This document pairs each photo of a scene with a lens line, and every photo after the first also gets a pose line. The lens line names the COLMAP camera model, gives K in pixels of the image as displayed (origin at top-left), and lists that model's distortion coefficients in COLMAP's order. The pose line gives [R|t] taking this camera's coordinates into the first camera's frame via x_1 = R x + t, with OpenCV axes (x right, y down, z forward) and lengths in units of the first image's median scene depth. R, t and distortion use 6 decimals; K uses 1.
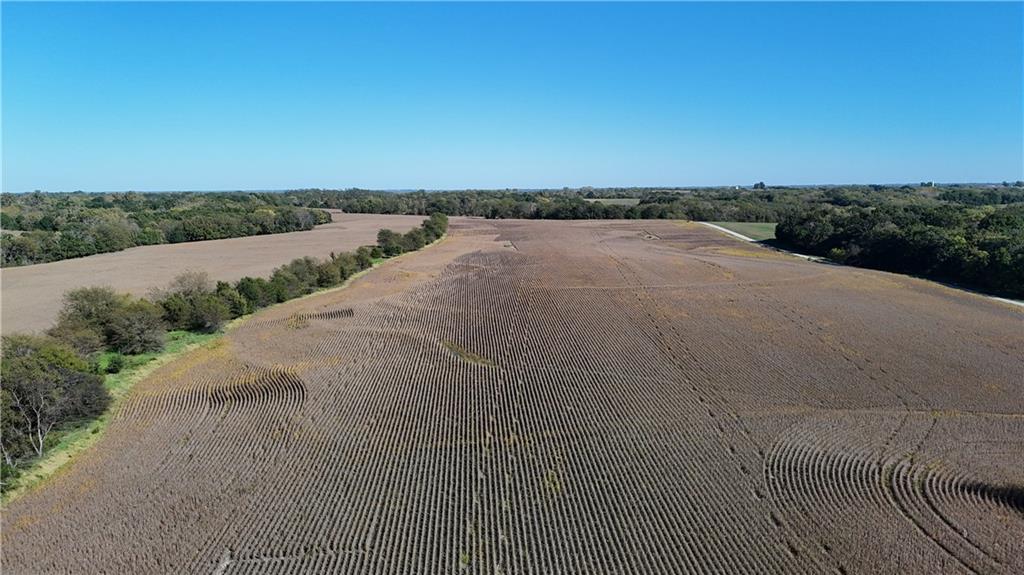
lens RADIAL K [[752.9, 0, 514.8], [0, 752.9, 283.4], [0, 0, 1]] dist [0.059509, -0.055835]
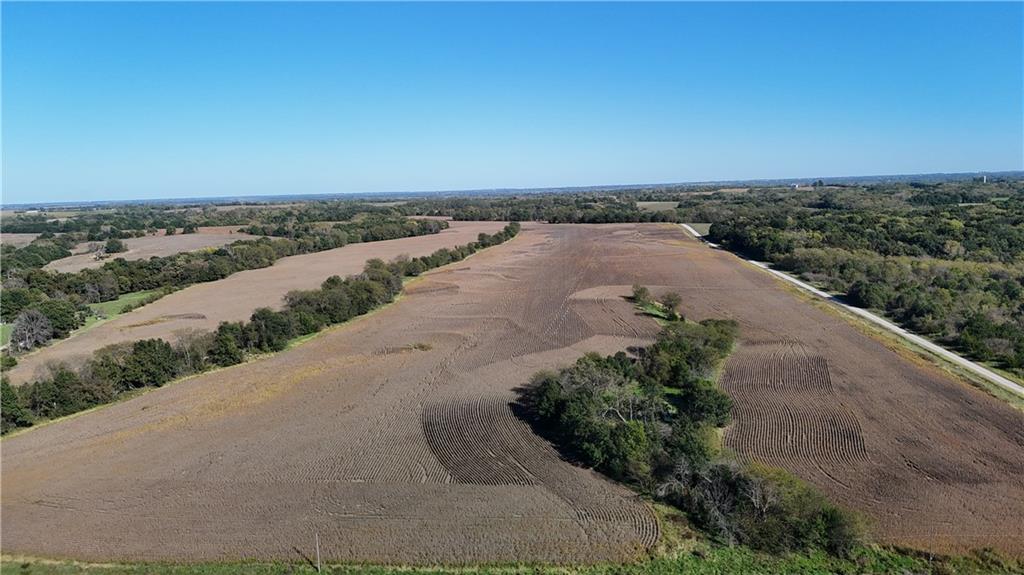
lens RADIAL K [[752.9, 0, 509.4], [0, 752.9, 287.9], [0, 0, 1]] dist [0.059509, -0.055835]
pose [[0.991018, -0.005250, -0.133626, 0.126231], [0.006543, 0.999936, 0.009238, 0.041907], [0.133569, -0.010029, 0.990989, -0.743060]]
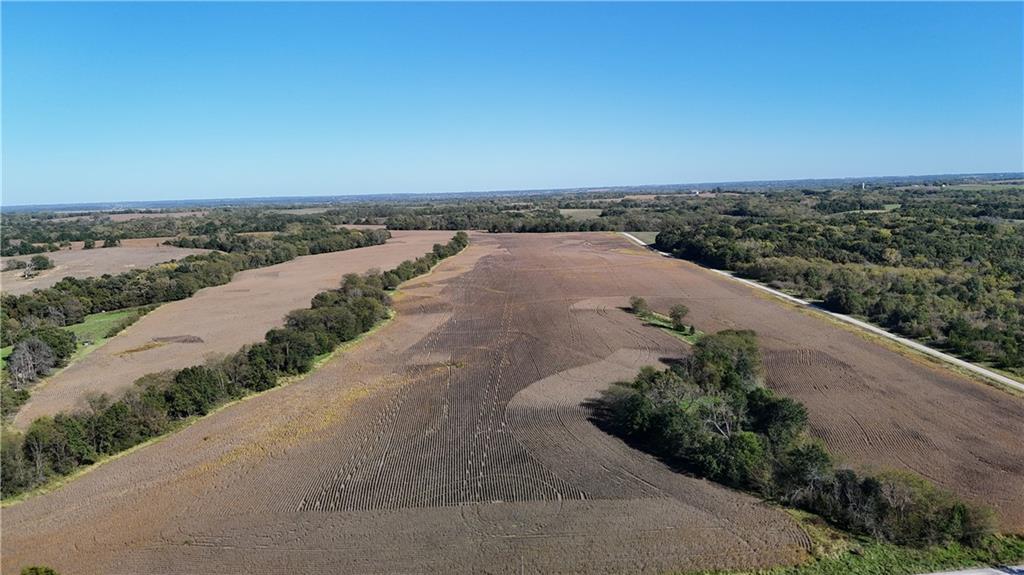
lens RADIAL K [[752.9, 0, 509.6], [0, 752.9, 289.3], [0, 0, 1]] dist [0.059509, -0.055835]
pose [[0.999667, -0.025526, 0.003789, -0.008341], [0.025498, 0.999648, 0.007370, 0.027097], [-0.003976, -0.007271, 0.999966, -0.771876]]
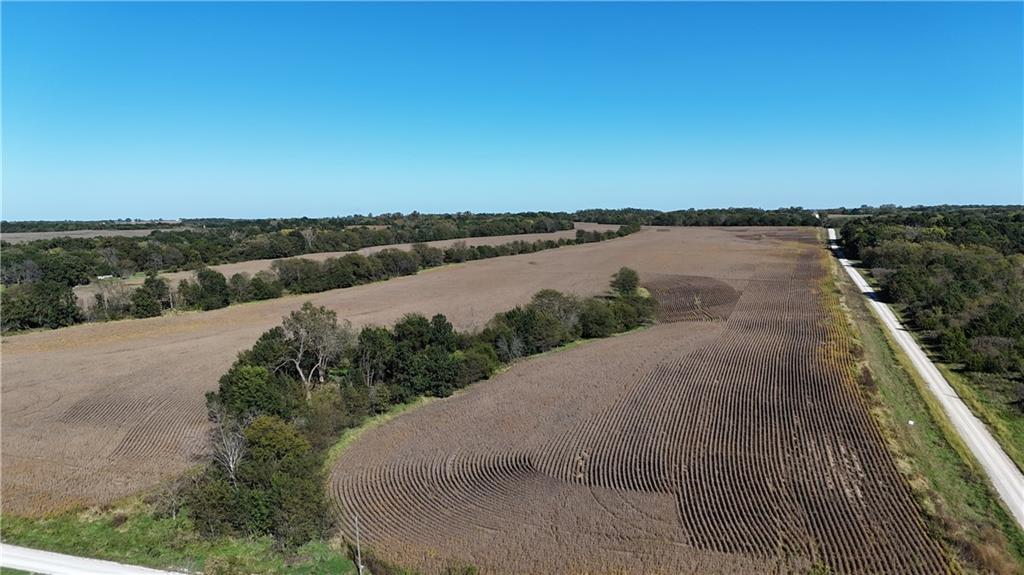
lens RADIAL K [[752.9, 0, 508.5], [0, 752.9, 291.4], [0, 0, 1]] dist [0.059509, -0.055835]
pose [[0.903787, 0.039346, -0.426171, 0.390892], [-0.047612, 0.998828, -0.008756, 0.086376], [0.425327, 0.028205, 0.904600, -0.567338]]
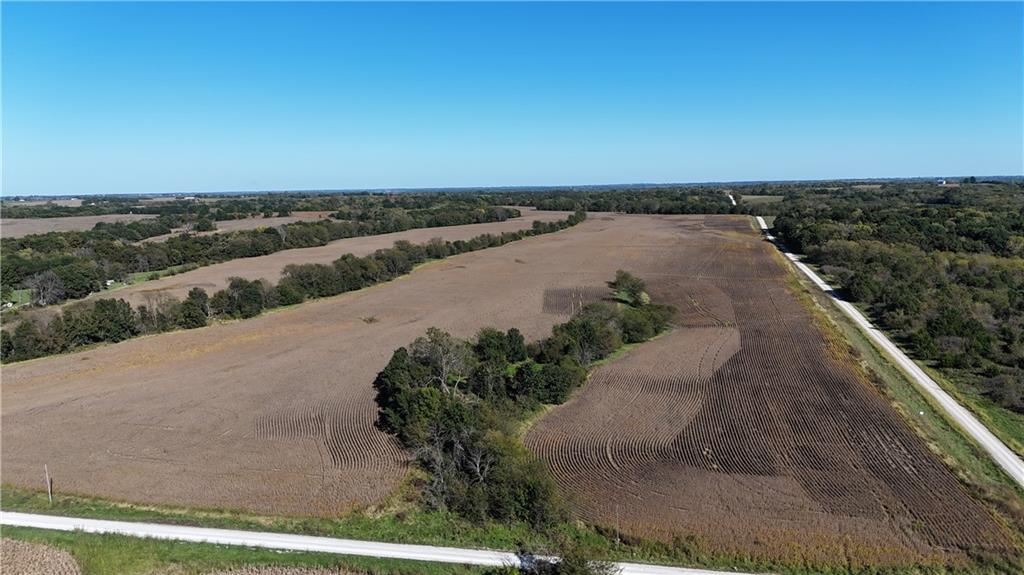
lens RADIAL K [[752.9, 0, 508.0], [0, 752.9, 286.2], [0, 0, 1]] dist [0.059509, -0.055835]
pose [[0.949455, 0.032363, -0.312231, 0.315176], [-0.028874, 0.999458, 0.015794, 0.056608], [0.312573, -0.005980, 0.949875, -0.698305]]
